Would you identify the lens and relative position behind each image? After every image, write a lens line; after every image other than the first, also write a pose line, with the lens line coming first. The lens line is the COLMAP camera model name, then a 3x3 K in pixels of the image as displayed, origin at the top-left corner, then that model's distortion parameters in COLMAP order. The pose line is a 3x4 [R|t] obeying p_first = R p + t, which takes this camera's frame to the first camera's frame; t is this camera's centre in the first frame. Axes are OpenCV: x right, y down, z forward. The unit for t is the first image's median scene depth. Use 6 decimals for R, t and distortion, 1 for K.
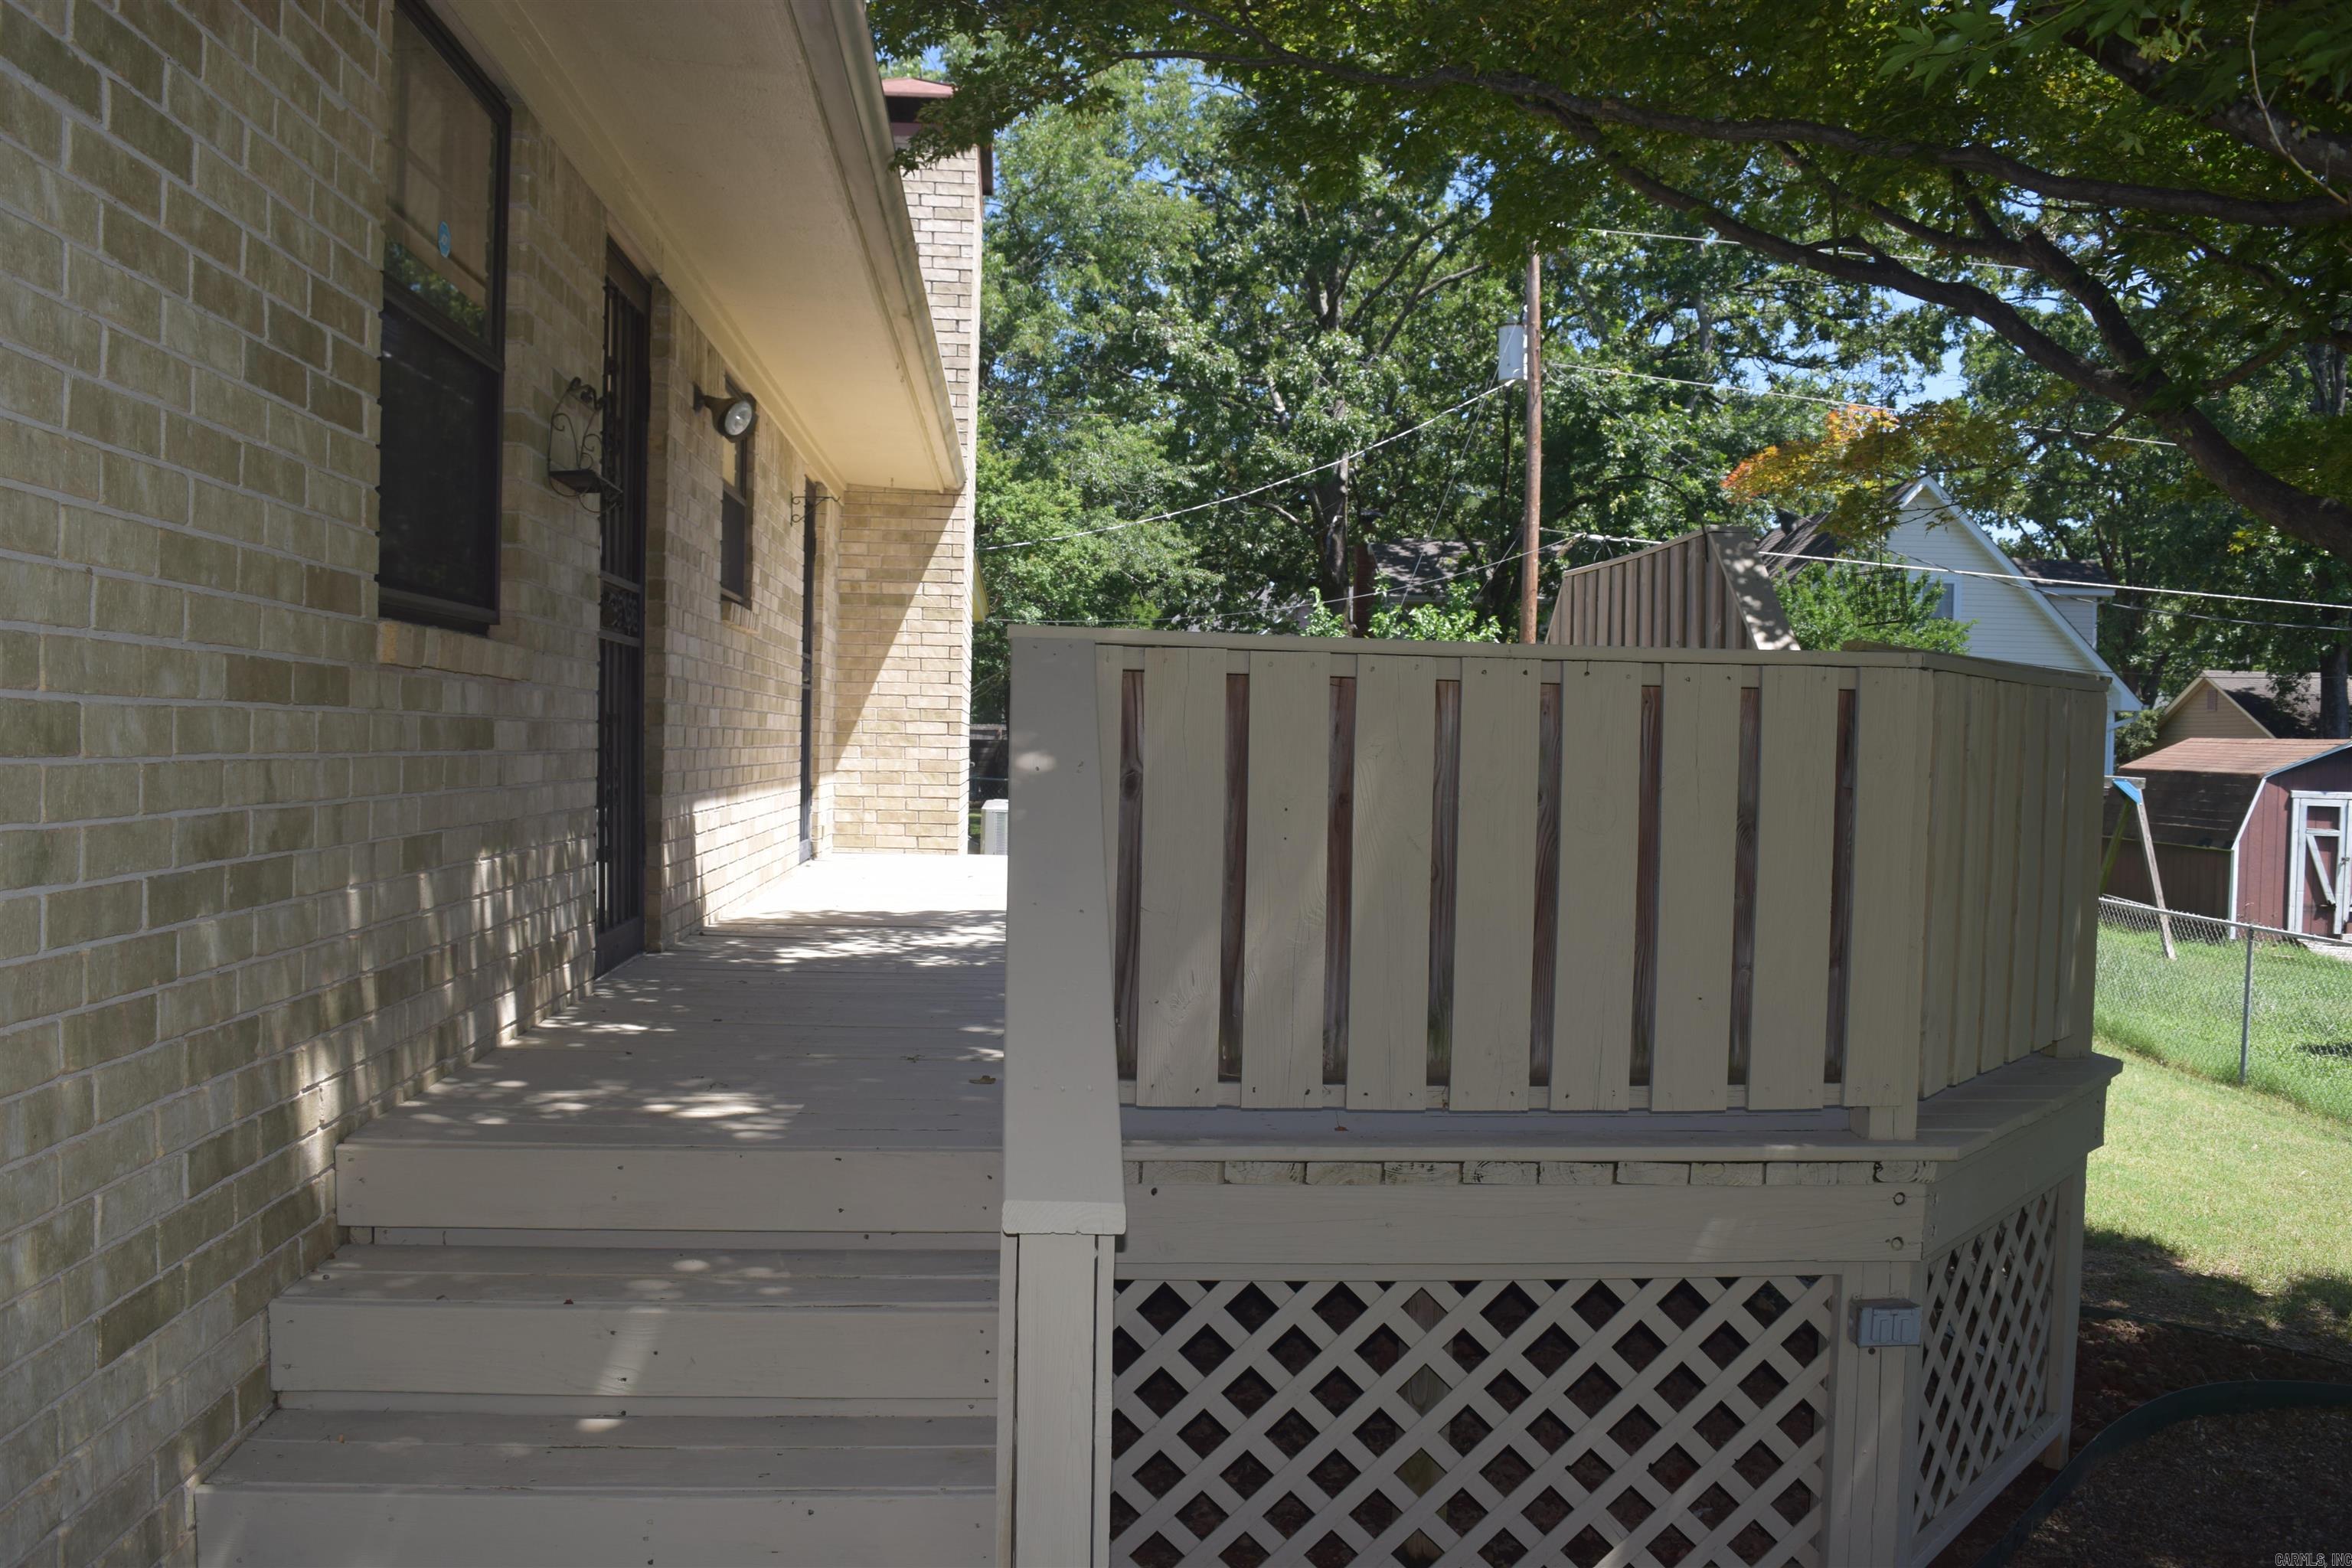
lens RADIAL K [[1854.1, 0, 1178.2], [0, 1854.1, 787.2], [0, 0, 1]] dist [-0.092149, 0.015698]
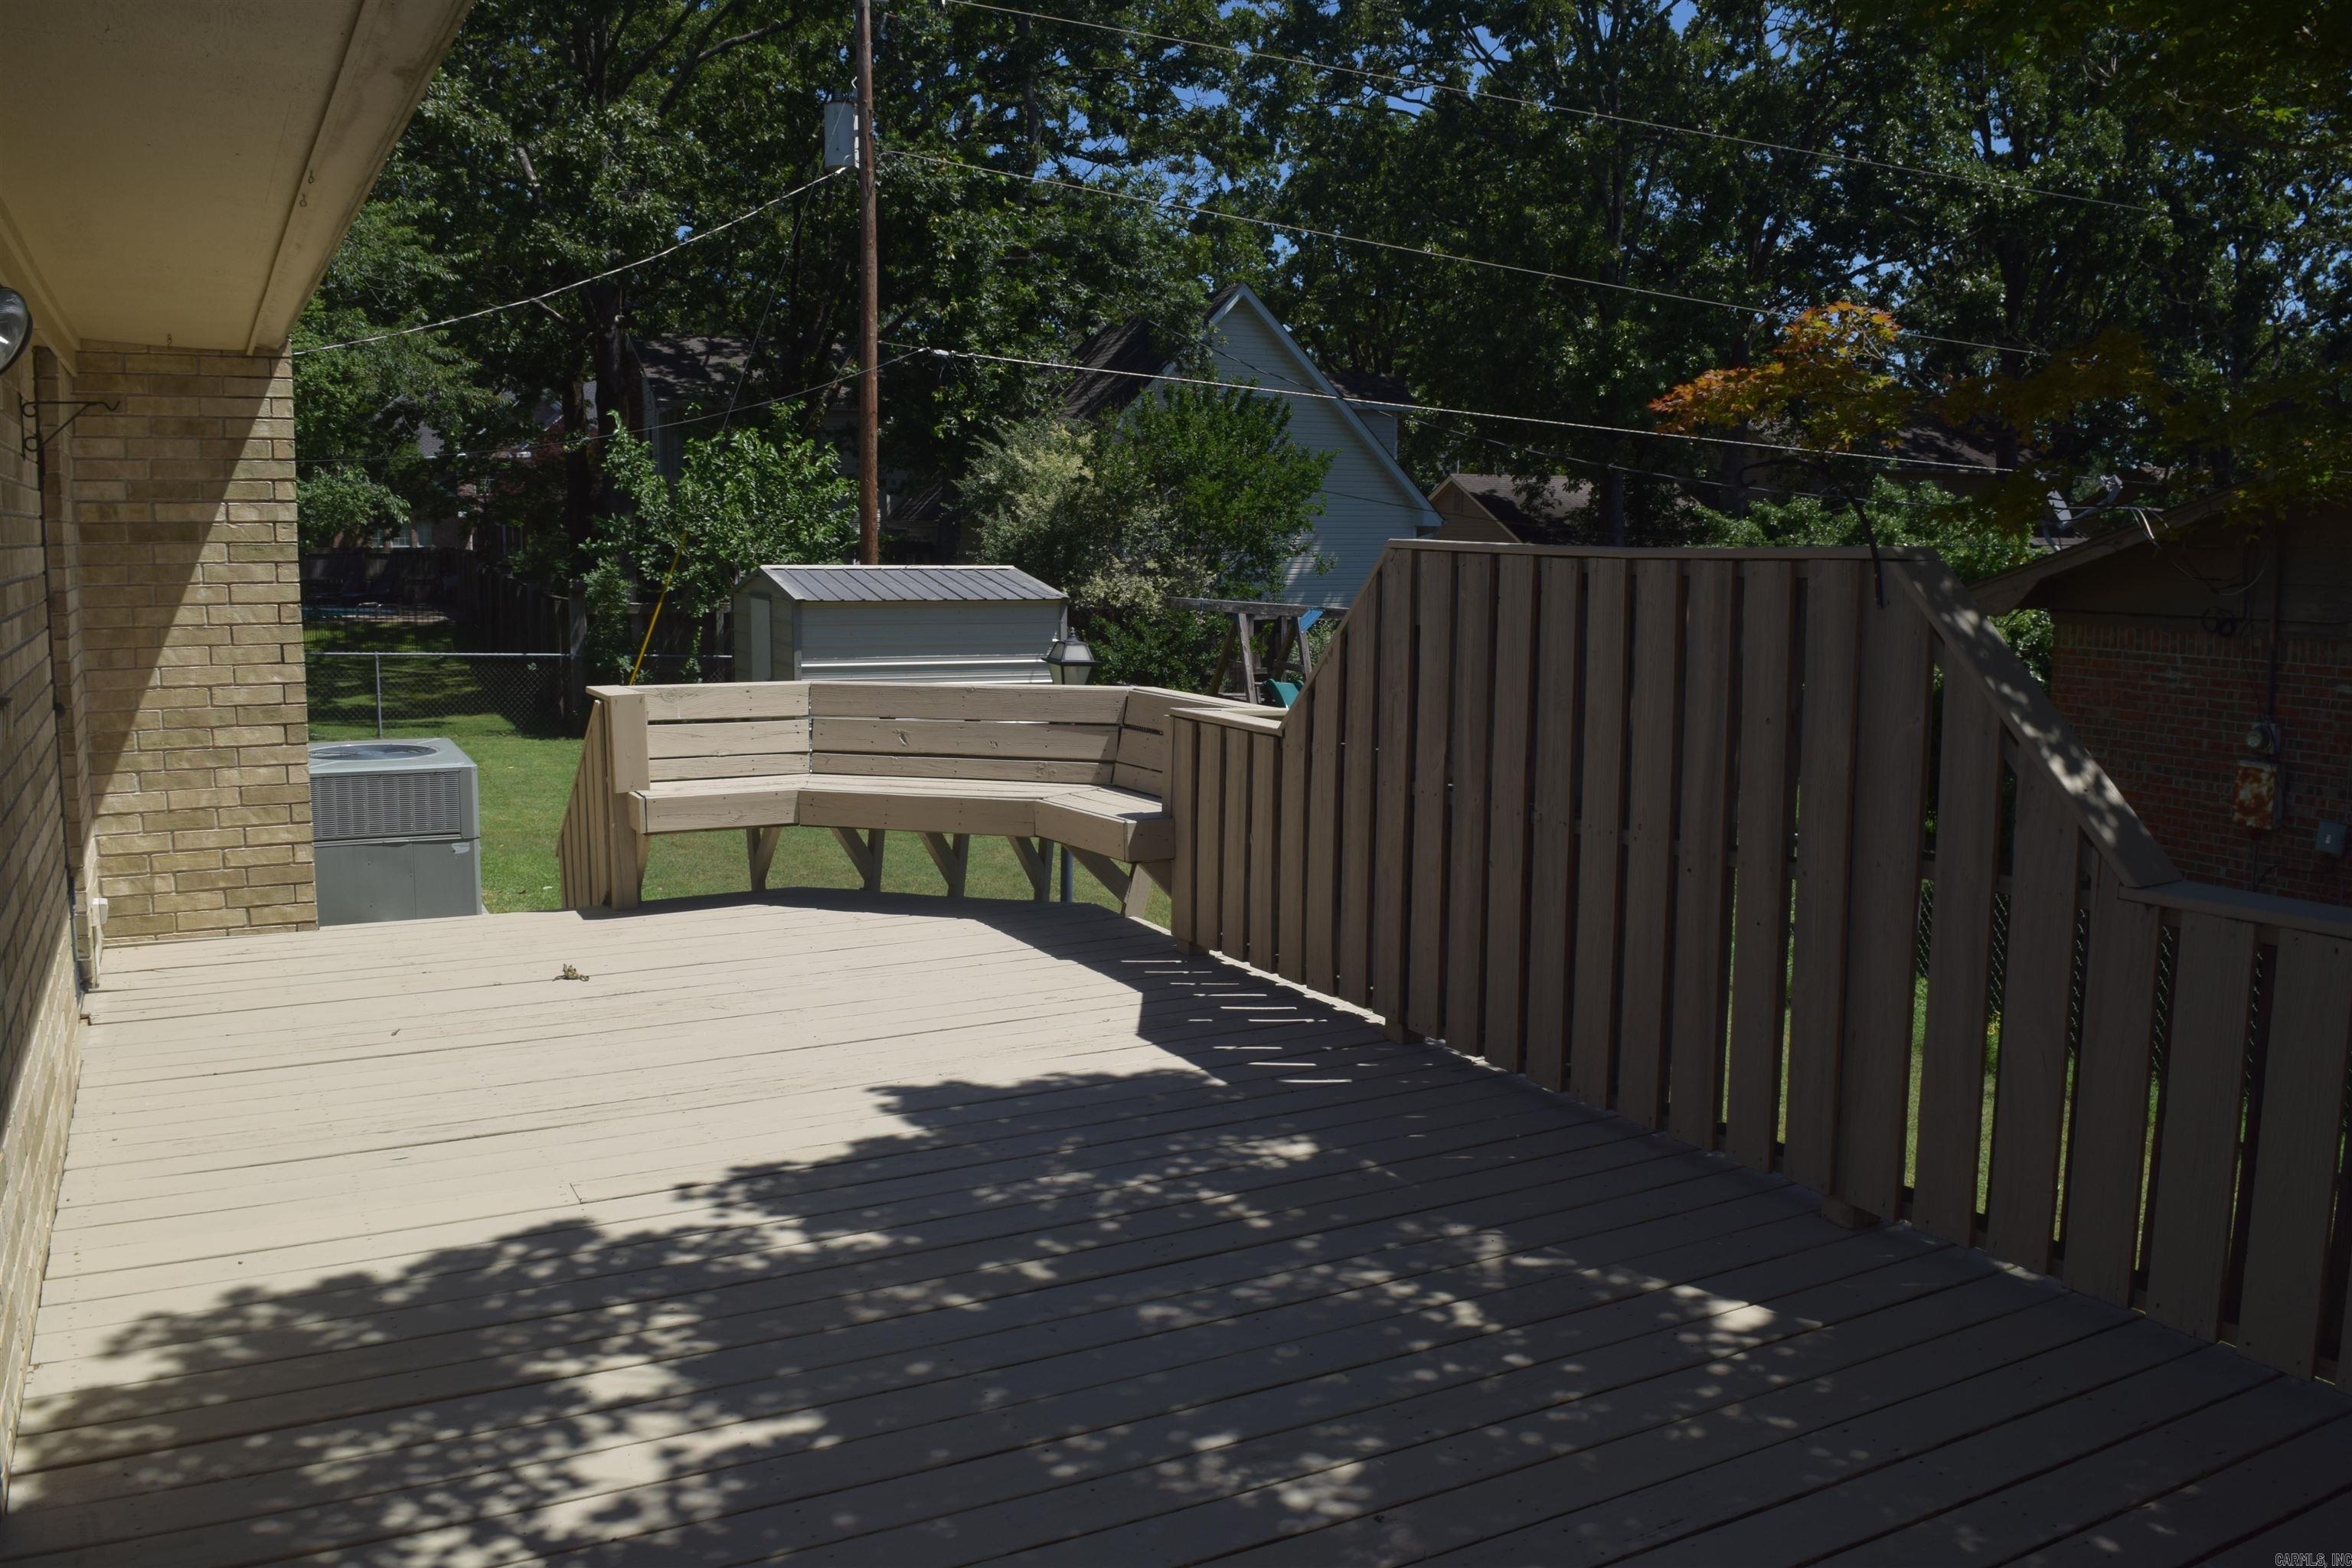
lens RADIAL K [[1854.1, 0, 1172.7], [0, 1854.1, 786.7], [0, 0, 1]] dist [-0.092149, 0.015698]
pose [[0.915515, -0.069155, 0.396294, -0.037533], [0.022787, 0.992446, 0.120544, -0.032628], [-0.401637, -0.101330, 0.910176, 0.125552]]
